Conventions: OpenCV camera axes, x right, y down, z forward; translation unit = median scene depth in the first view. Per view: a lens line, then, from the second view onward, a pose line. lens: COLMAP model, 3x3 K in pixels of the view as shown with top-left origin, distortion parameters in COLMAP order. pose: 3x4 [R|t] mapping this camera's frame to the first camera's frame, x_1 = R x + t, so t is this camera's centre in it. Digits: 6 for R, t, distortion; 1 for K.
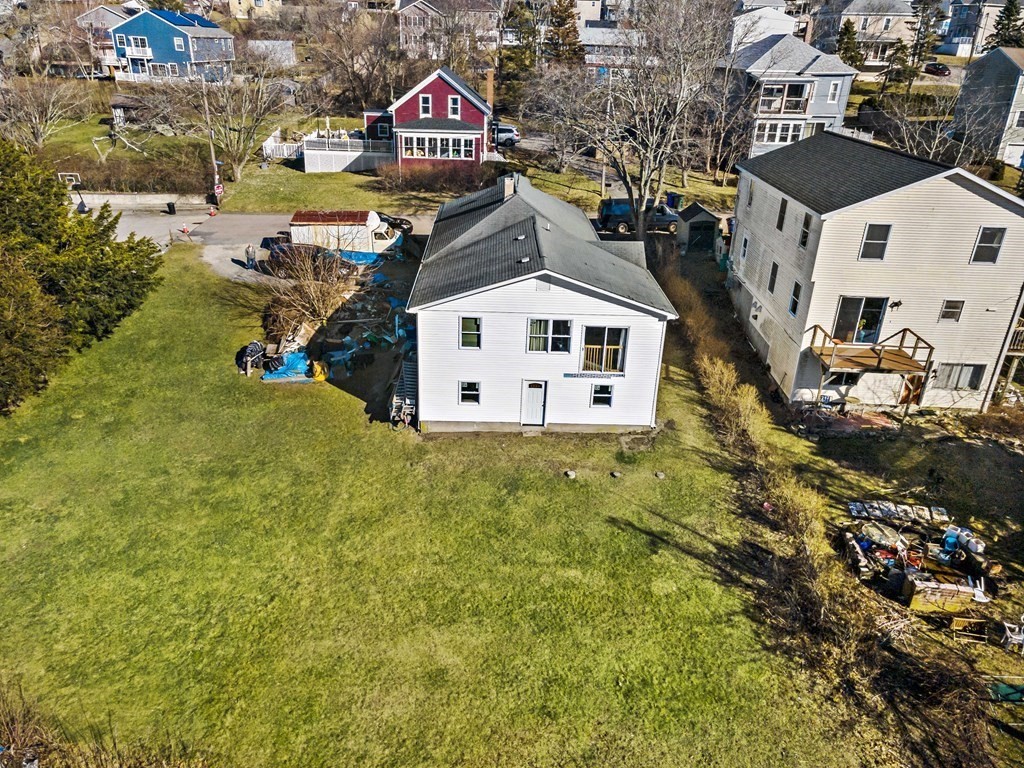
lens RADIAL K [[758.6, 0, 510.2], [0, 758.6, 390.3], [0, 0, 1]] dist [-0.000374, 0.062408]
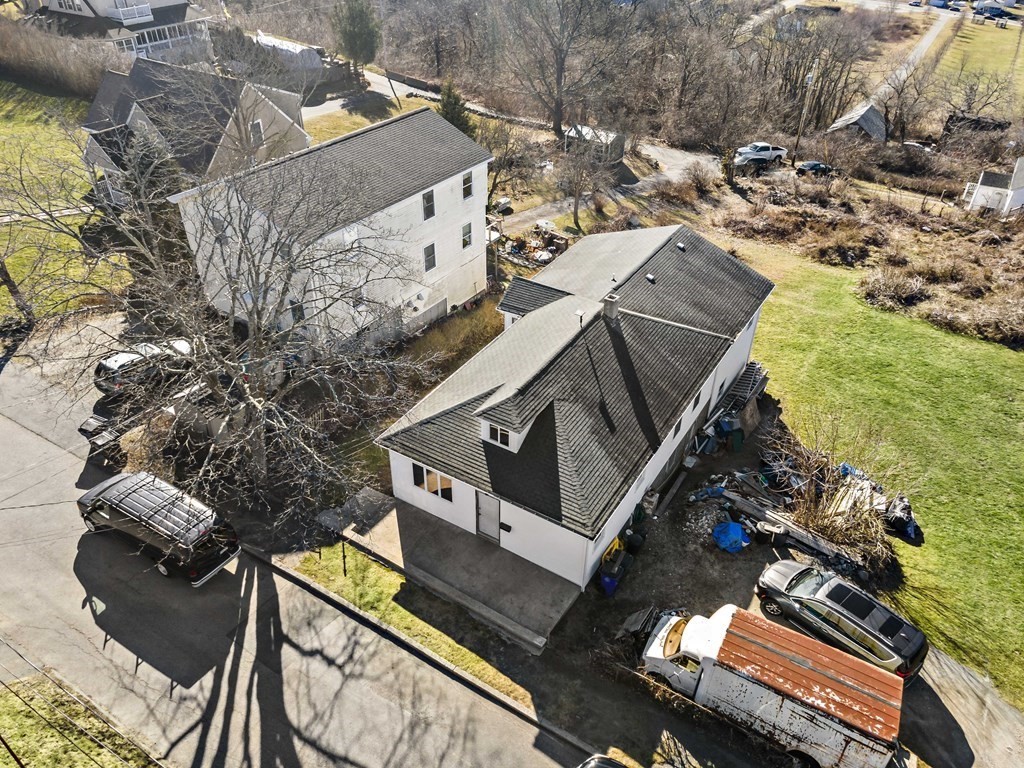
lens RADIAL K [[758.6, 0, 510.2], [0, 758.6, 390.3], [0, 0, 1]] dist [-0.000374, 0.062408]
pose [[-0.843278, -0.348114, 0.409510, -0.326810], [0.185384, 0.526771, 0.829545, -1.094384], [-0.504494, 0.775454, -0.379679, 1.735183]]
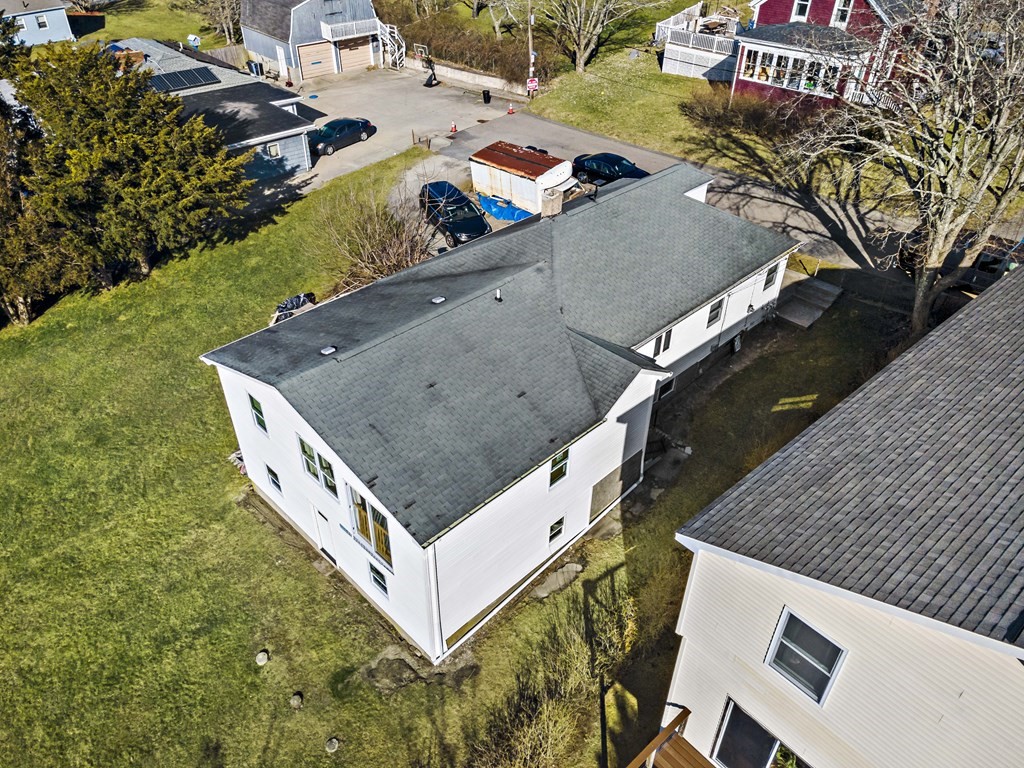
lens RADIAL K [[758.6, 0, 510.2], [0, 758.6, 390.3], [0, 0, 1]] dist [-0.000374, 0.062408]
pose [[0.687206, 0.414314, -0.596734, 0.525612], [-0.286737, 0.909426, 0.301208, -0.374743], [0.667480, -0.035886, 0.743763, 0.585516]]
